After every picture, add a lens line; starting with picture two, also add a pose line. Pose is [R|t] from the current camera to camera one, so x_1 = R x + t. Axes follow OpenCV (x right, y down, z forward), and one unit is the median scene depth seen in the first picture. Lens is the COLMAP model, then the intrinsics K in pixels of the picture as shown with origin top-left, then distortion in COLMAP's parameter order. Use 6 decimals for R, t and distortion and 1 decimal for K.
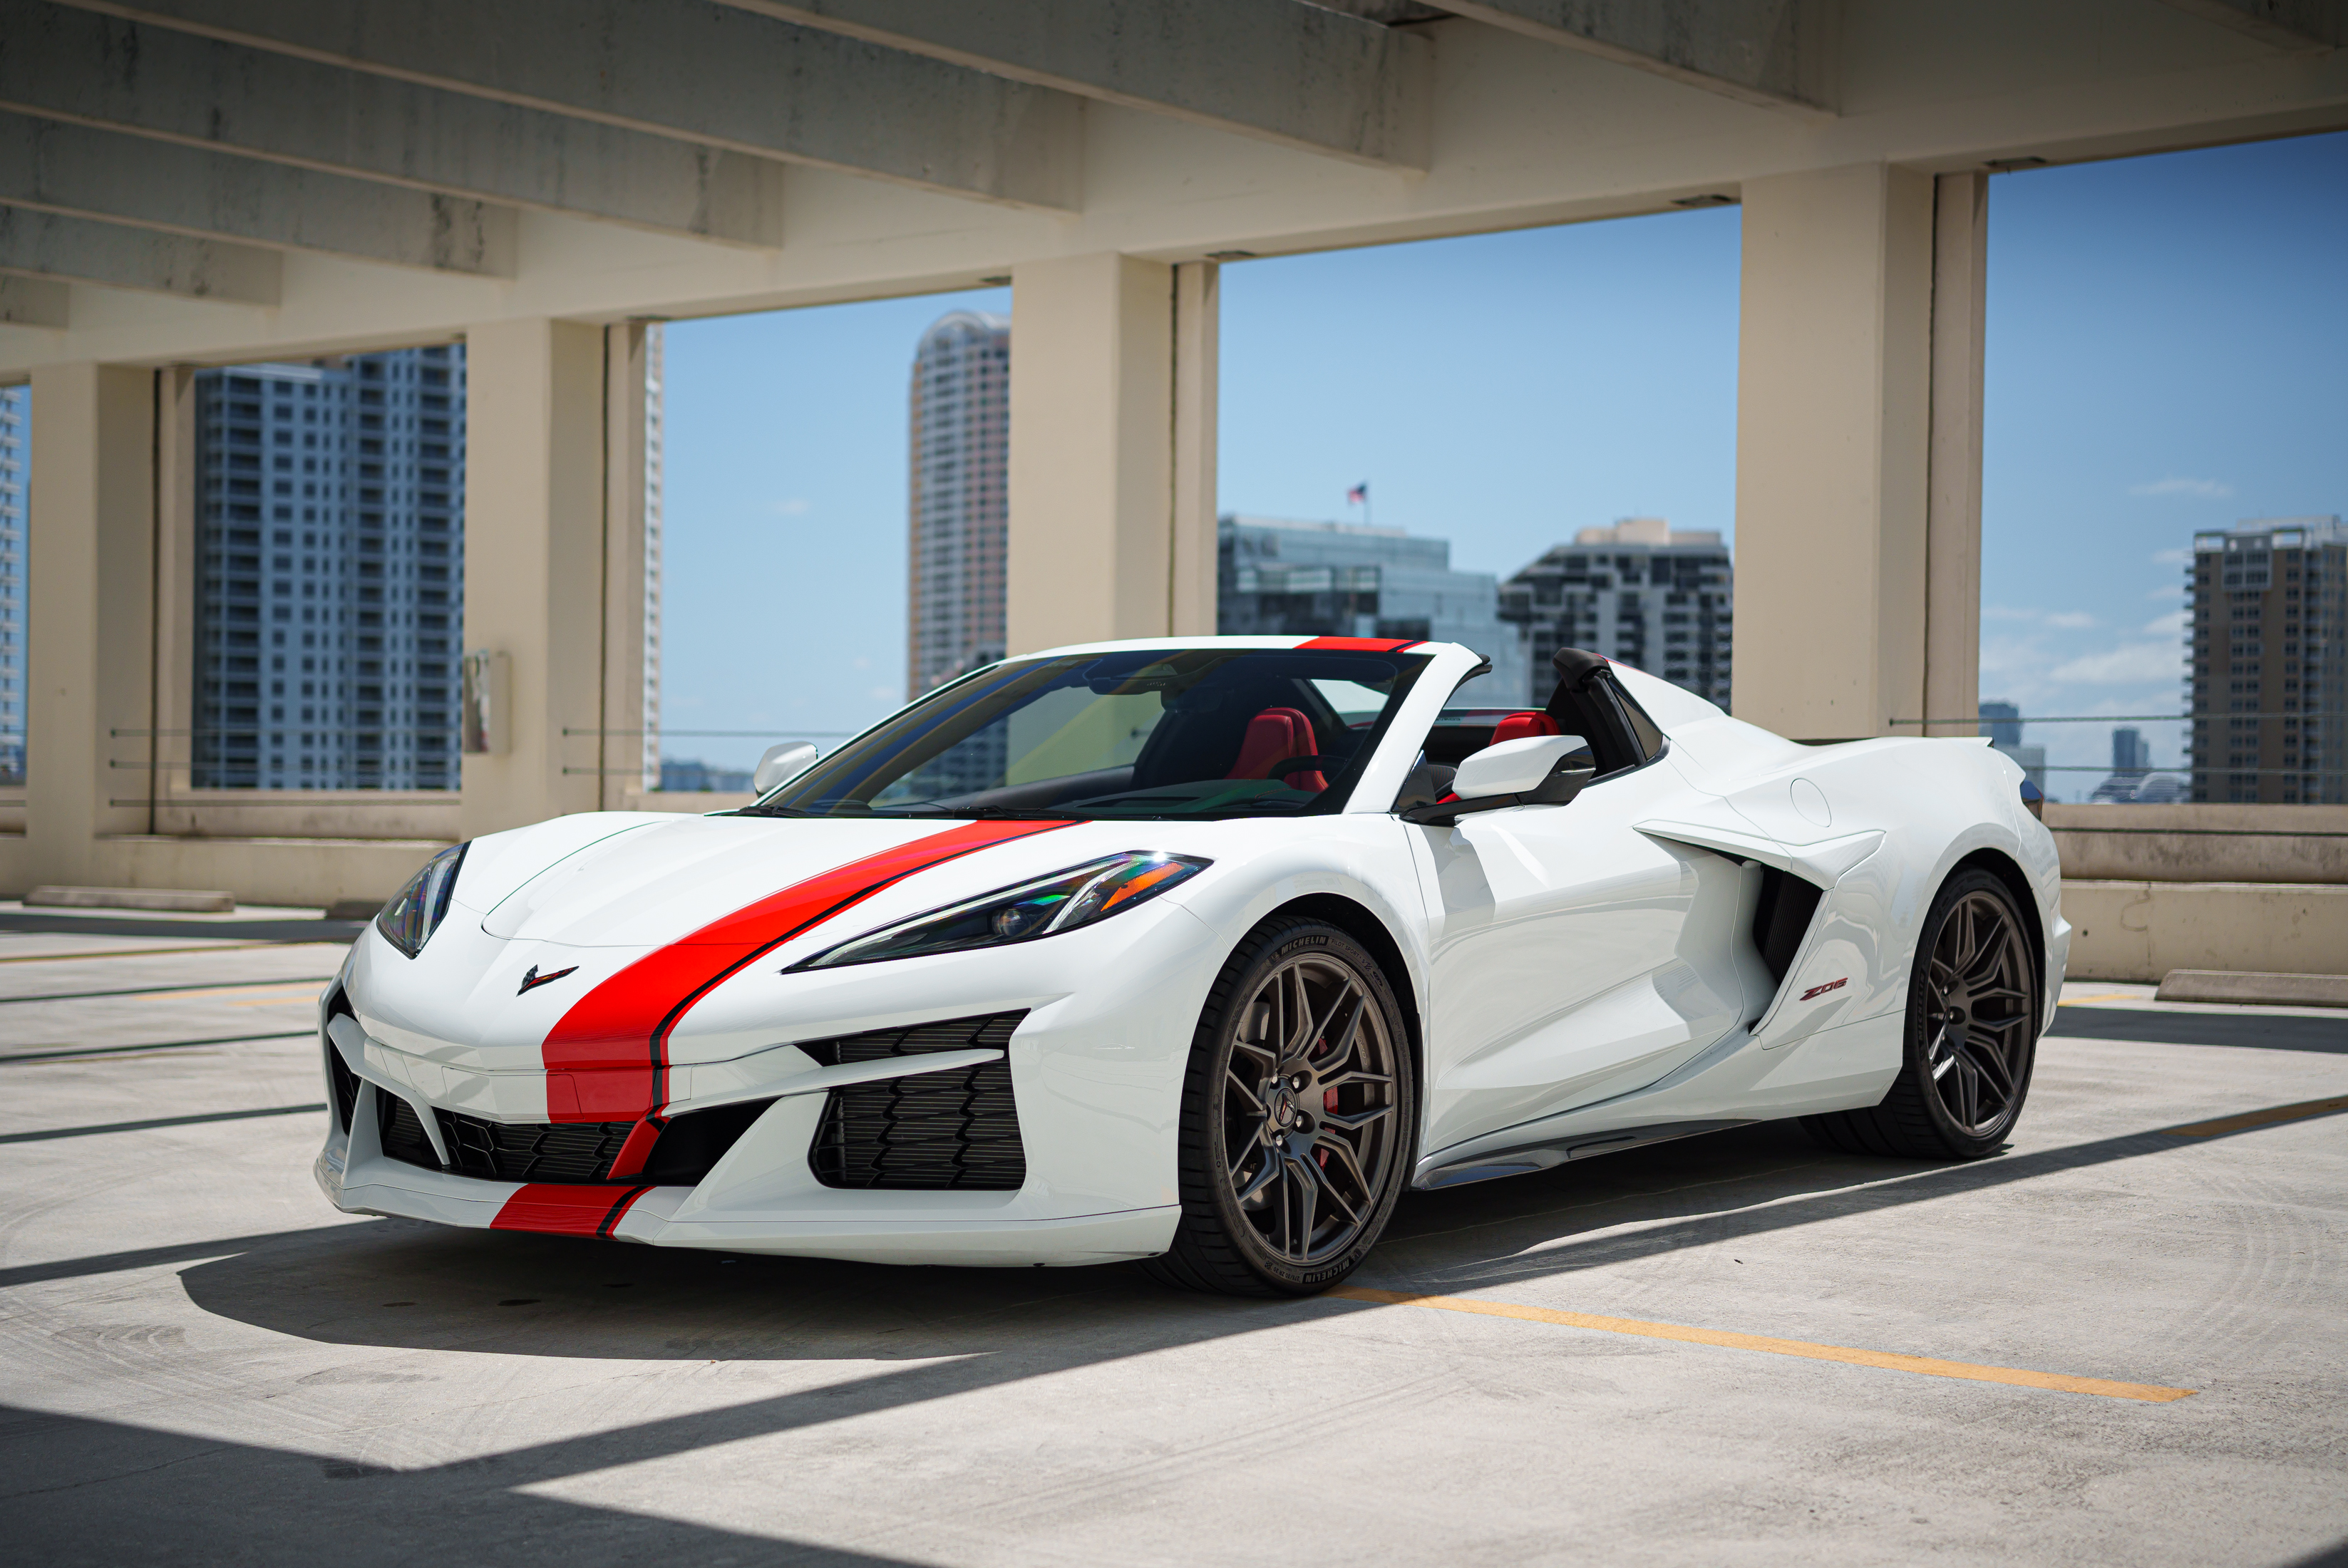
lens RADIAL K [[3481.9, 0, 1173.4], [0, 3481.9, 859.2], [0, 0, 1]] dist [0.141492, 0.023502]
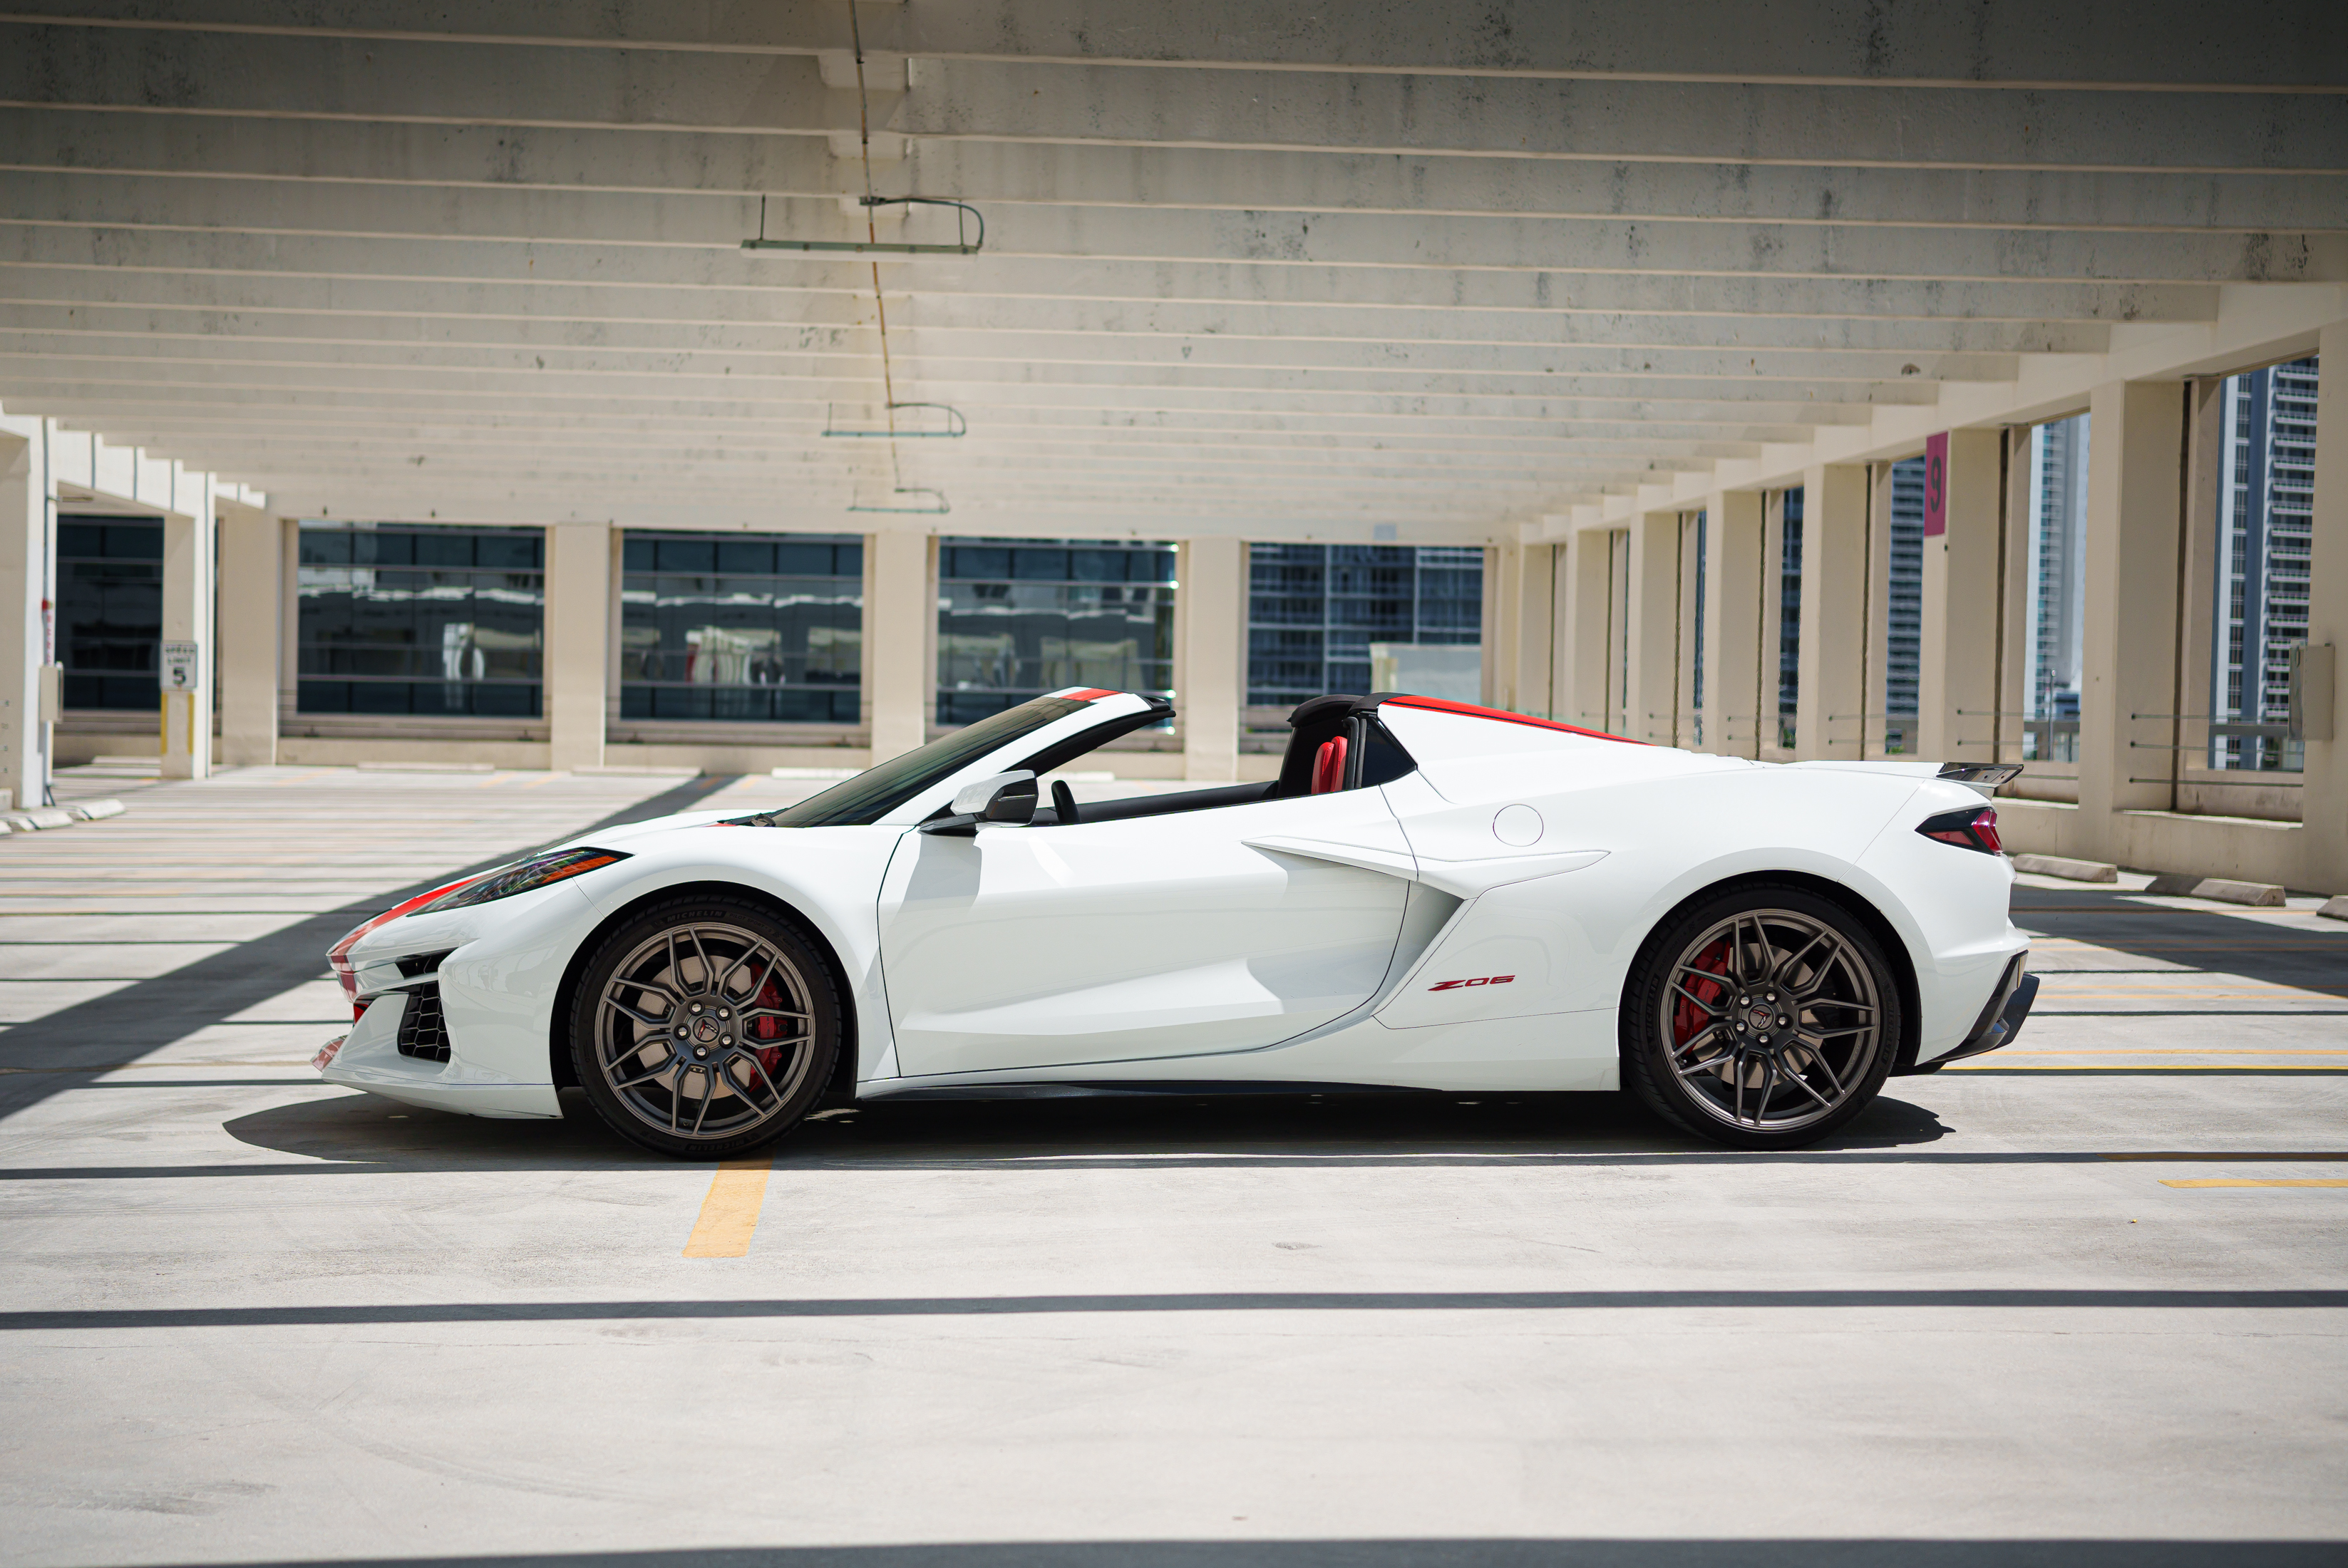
lens RADIAL K [[3458.5, 0, 1174.0], [0, 3458.5, 784.0], [0, 0, 1]] dist [0.104106, -0.018693]
pose [[0.697808, 0.017723, -0.716065, 0.404879], [-0.025010, 0.999687, 0.000371, -0.011812], [0.715848, 0.017650, 0.698033, 0.048650]]
